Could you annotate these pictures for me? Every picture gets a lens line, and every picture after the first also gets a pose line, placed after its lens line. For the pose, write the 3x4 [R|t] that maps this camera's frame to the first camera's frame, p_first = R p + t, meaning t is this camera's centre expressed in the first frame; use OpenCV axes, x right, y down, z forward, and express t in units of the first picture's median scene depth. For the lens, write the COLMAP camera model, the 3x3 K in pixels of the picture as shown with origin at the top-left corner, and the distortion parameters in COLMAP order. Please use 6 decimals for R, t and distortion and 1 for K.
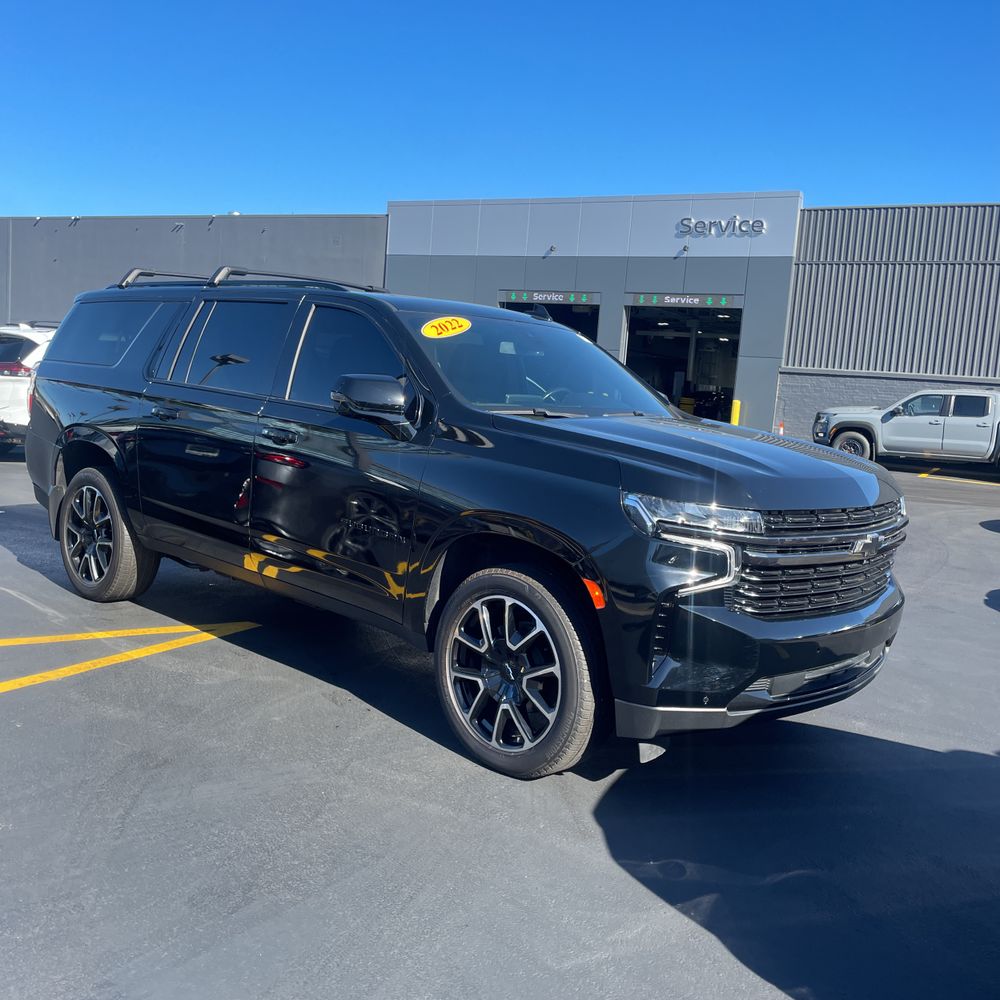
lens RADIAL K [[1029.5, 0, 495.8], [0, 1029.5, 499.4], [0, 0, 1]] dist [0.036741, 0.000000]
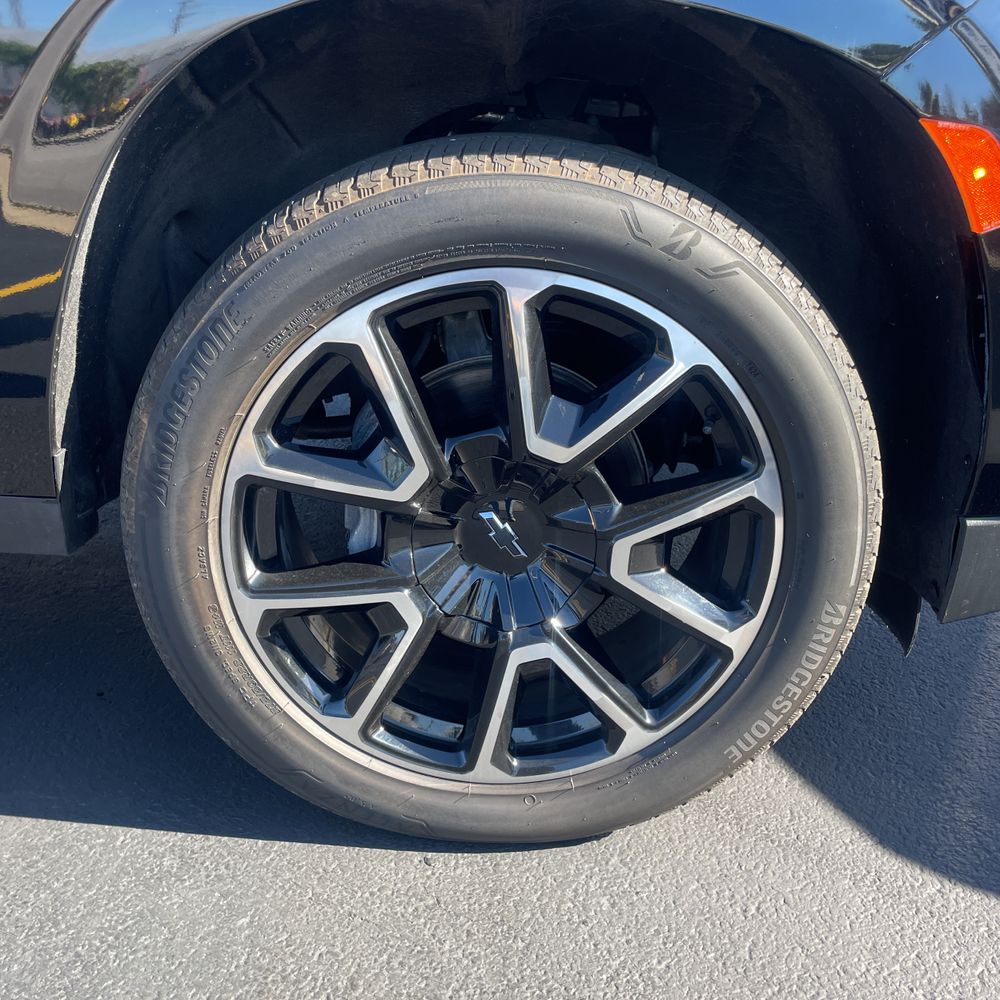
lens RADIAL K [[1029.5, 0, 508.2], [0, 1029.5, 497.5], [0, 0, 1]] dist [0.036741, 0.000000]
pose [[0.697598, -0.294738, 0.653059, -0.116006], [0.091598, 0.940678, 0.326702, 0.043321], [-0.710610, -0.168088, 0.683213, 0.549611]]
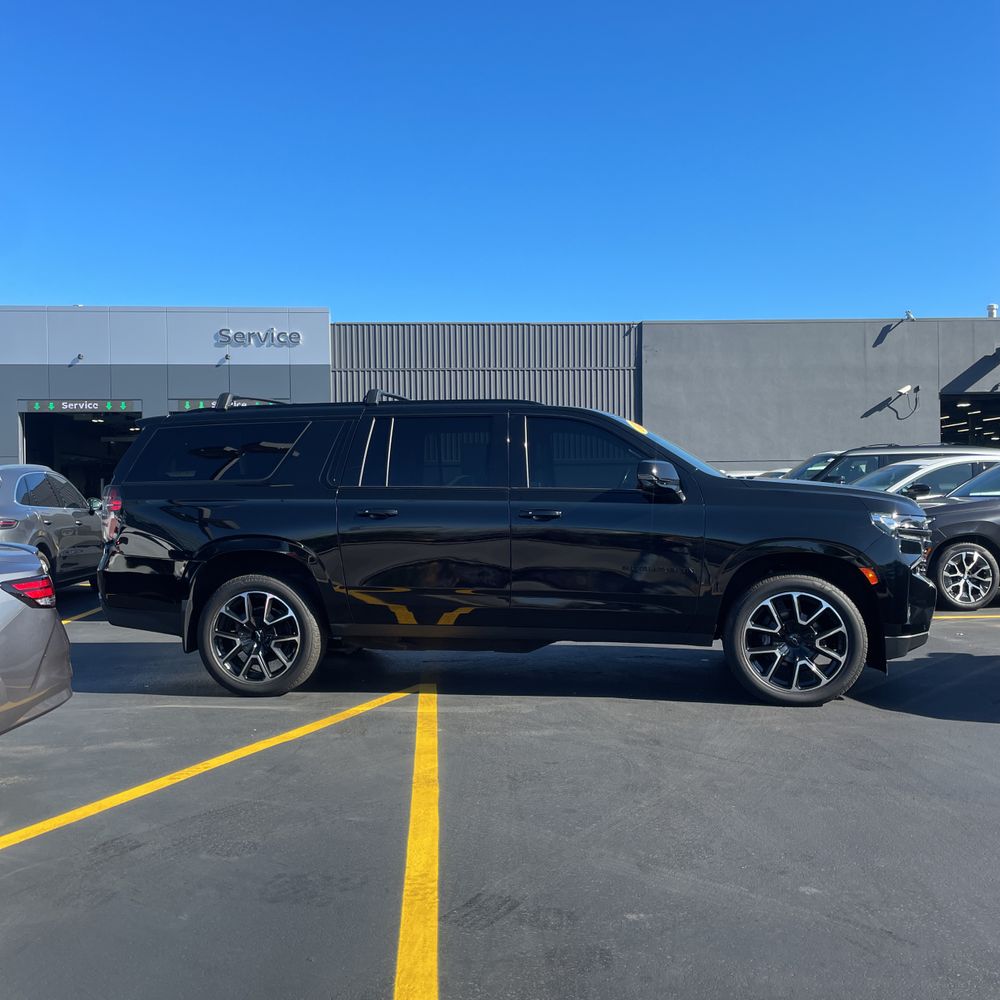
lens RADIAL K [[1029.5, 0, 503.7], [0, 1029.5, 503.0], [0, 0, 1]] dist [0.036741, 0.000000]
pose [[0.821161, -0.084898, 0.564347, -0.826368], [0.136765, 0.989332, -0.050172, -0.014363], [-0.554067, 0.118382, 0.824012, -0.045662]]
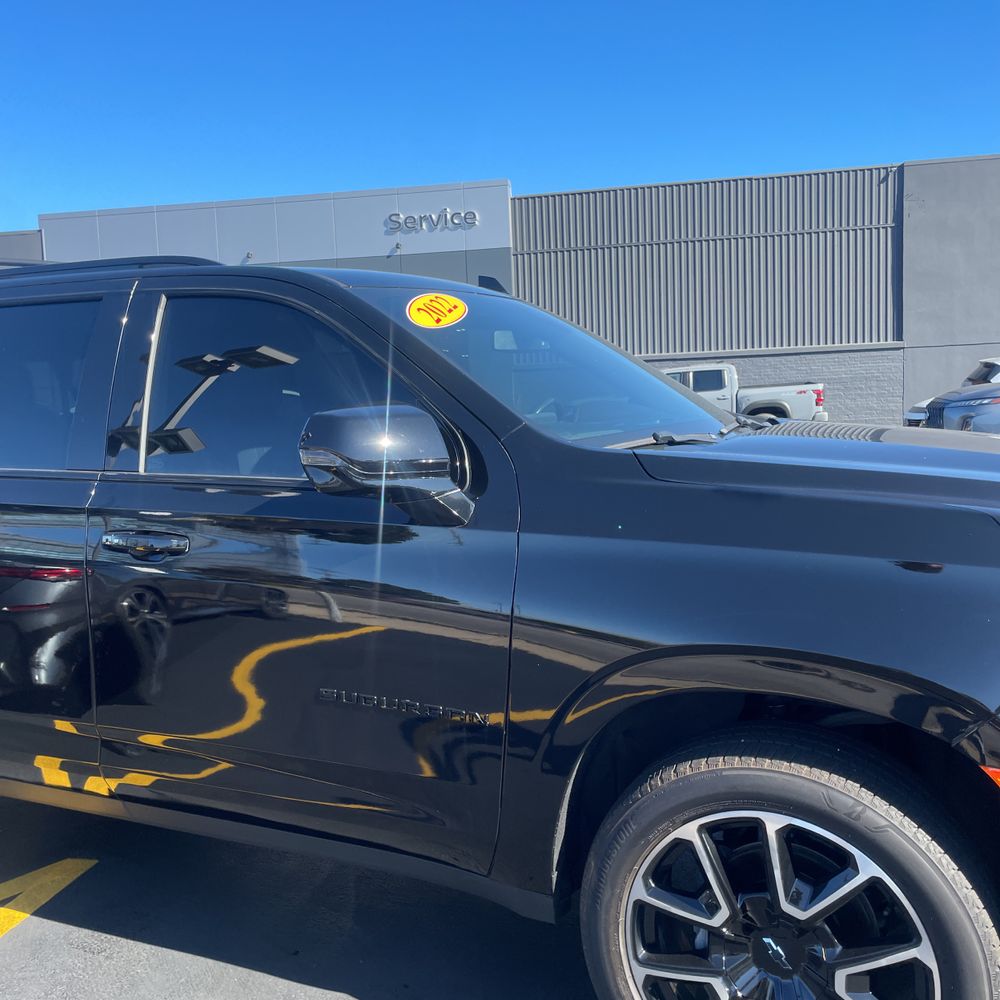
lens RADIAL K [[1029.5, 0, 506.7], [0, 1029.5, 492.0], [0, 0, 1]] dist [0.036741, 0.000000]
pose [[0.942972, -0.136982, 0.303381, -0.161395], [0.142187, 0.989827, 0.004978, -0.054049], [-0.300977, 0.038442, 0.952856, 0.371777]]
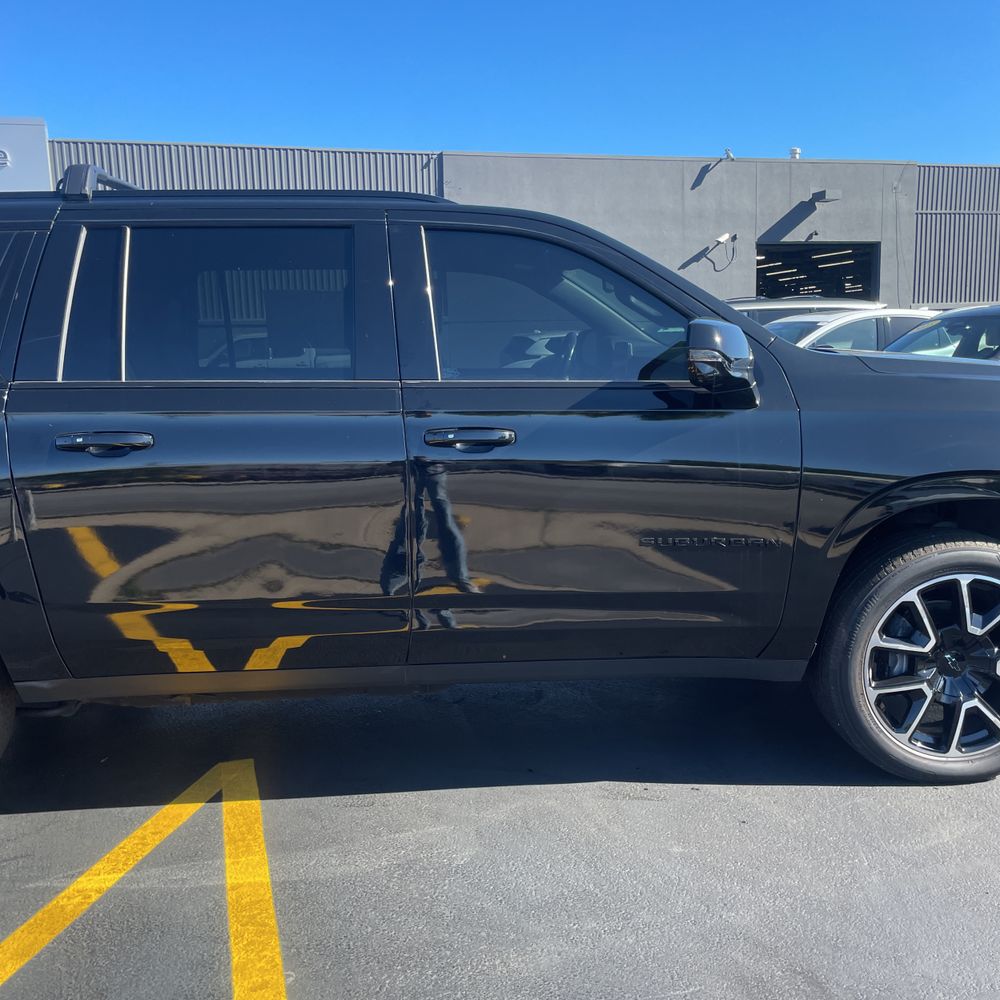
lens RADIAL K [[1029.5, 0, 506.8], [0, 1029.5, 515.4], [0, 0, 1]] dist [0.036741, 0.000000]
pose [[0.675639, -0.203717, 0.708528, -0.541662], [0.160633, 0.978652, 0.128207, -0.077088], [-0.719520, 0.027191, 0.693939, 0.462644]]
